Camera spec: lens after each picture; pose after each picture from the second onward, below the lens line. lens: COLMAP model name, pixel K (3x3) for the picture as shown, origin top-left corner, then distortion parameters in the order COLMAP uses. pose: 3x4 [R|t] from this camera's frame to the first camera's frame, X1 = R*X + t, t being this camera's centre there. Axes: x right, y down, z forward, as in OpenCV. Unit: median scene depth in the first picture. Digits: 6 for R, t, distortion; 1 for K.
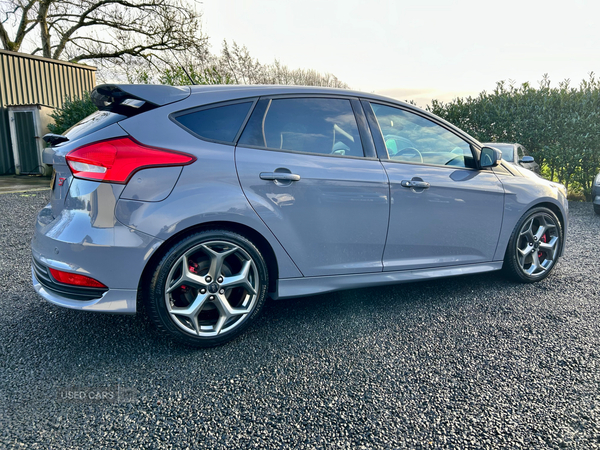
lens RADIAL K [[481.7, 0, 299.2], [0, 481.7, 161.2], [0, 0, 1]] dist [0.024856, -0.011633]
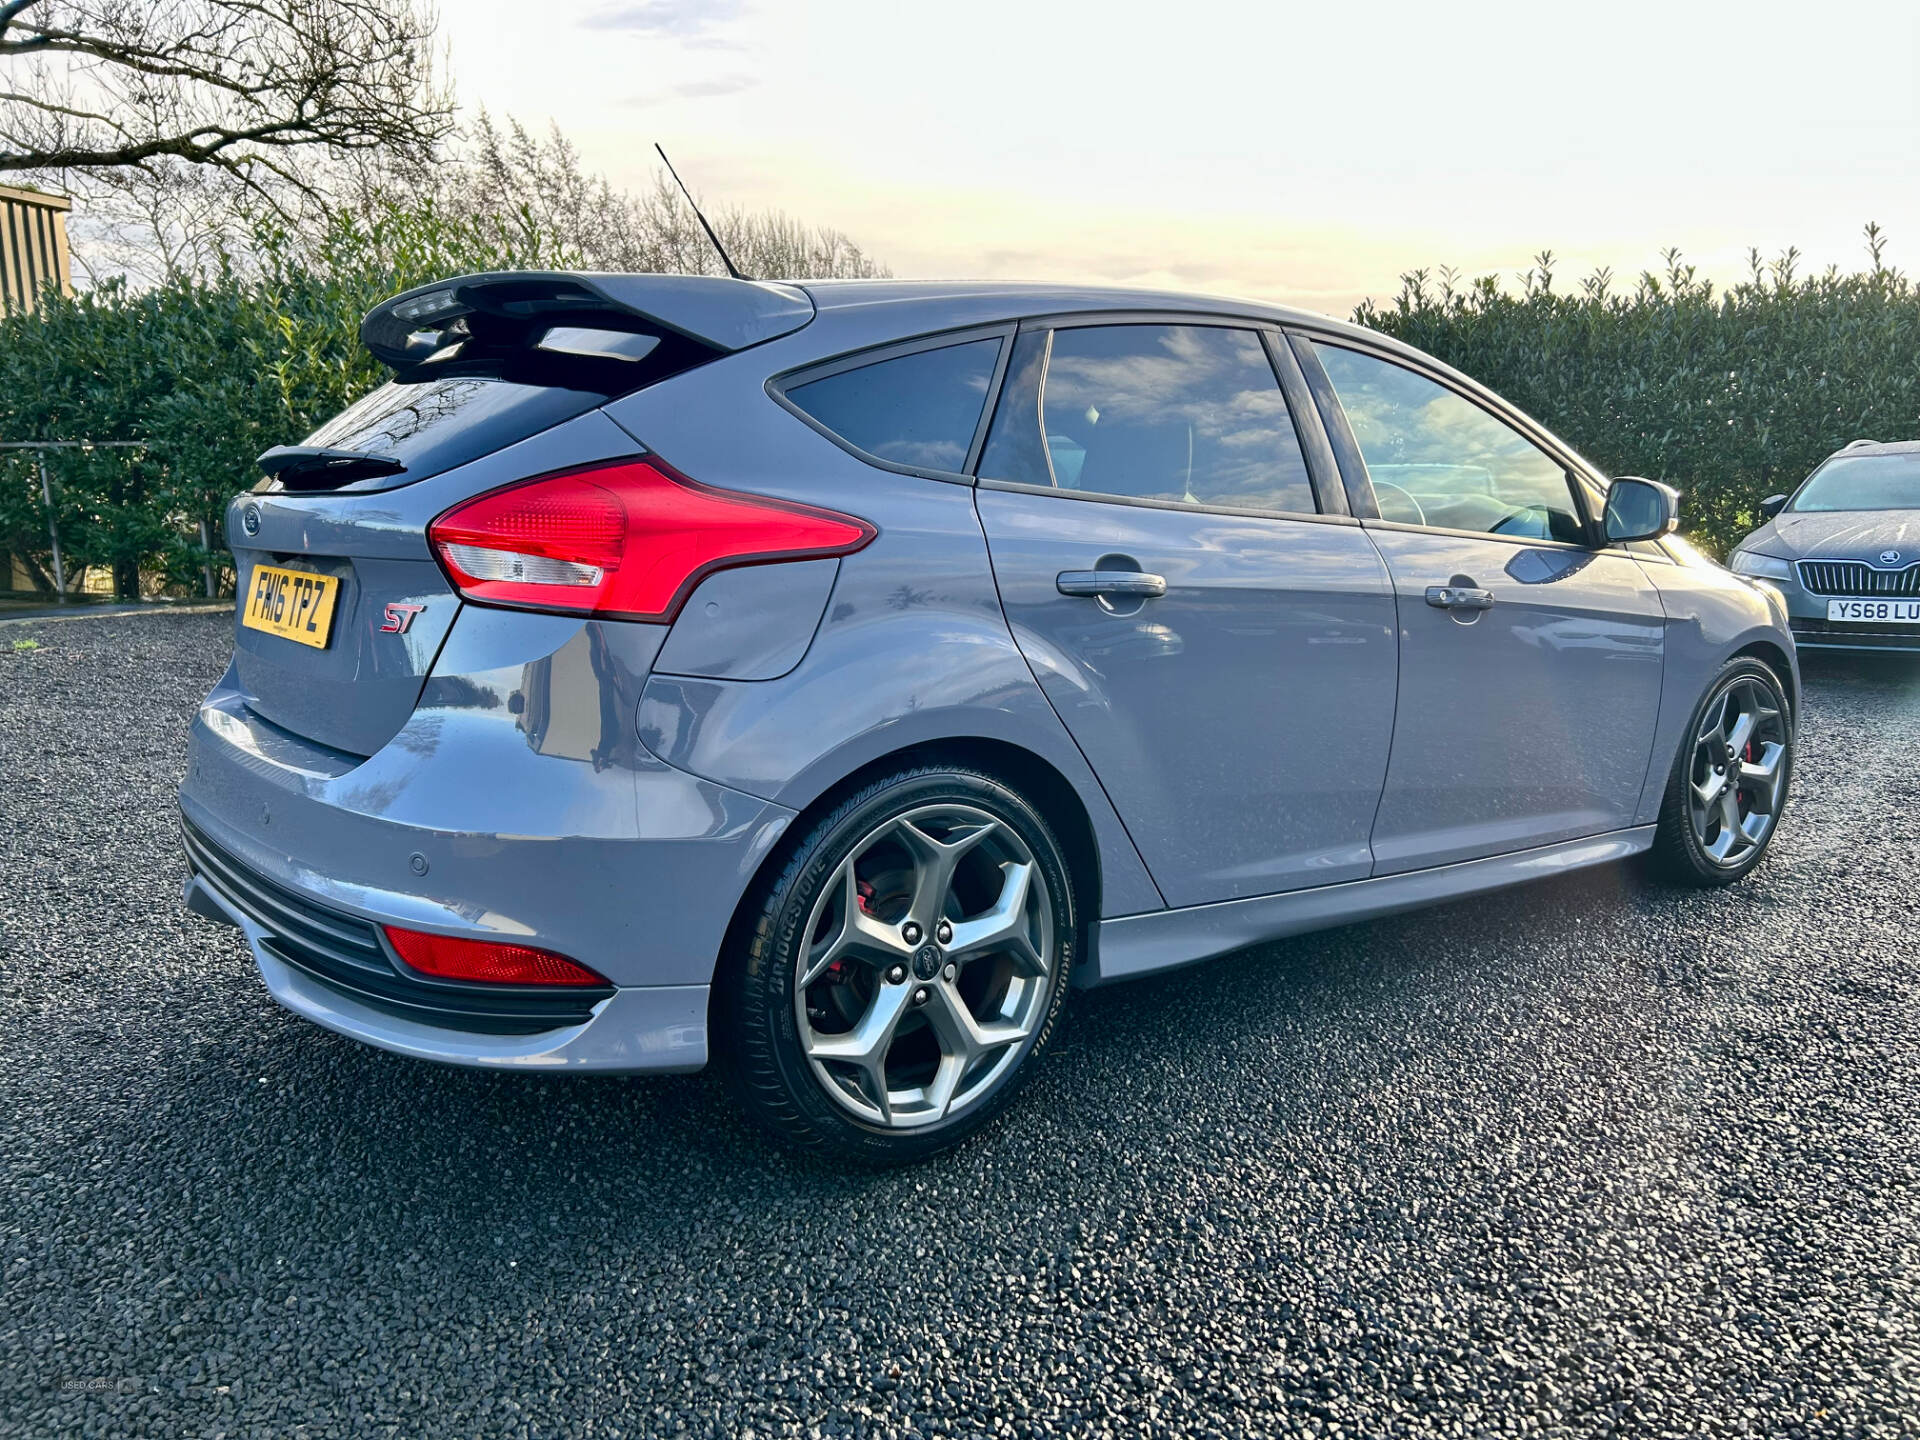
lens RADIAL K [[1541.6, 0, 957.3], [0, 1541.6, 515.8], [0, 0, 1]] dist [0.024856, -0.011633]
pose [[0.985704, -0.010927, 0.168132, -0.293373], [0.010957, 0.999940, 0.000749, -0.012890], [-0.168130, 0.001104, 0.985764, 0.050573]]
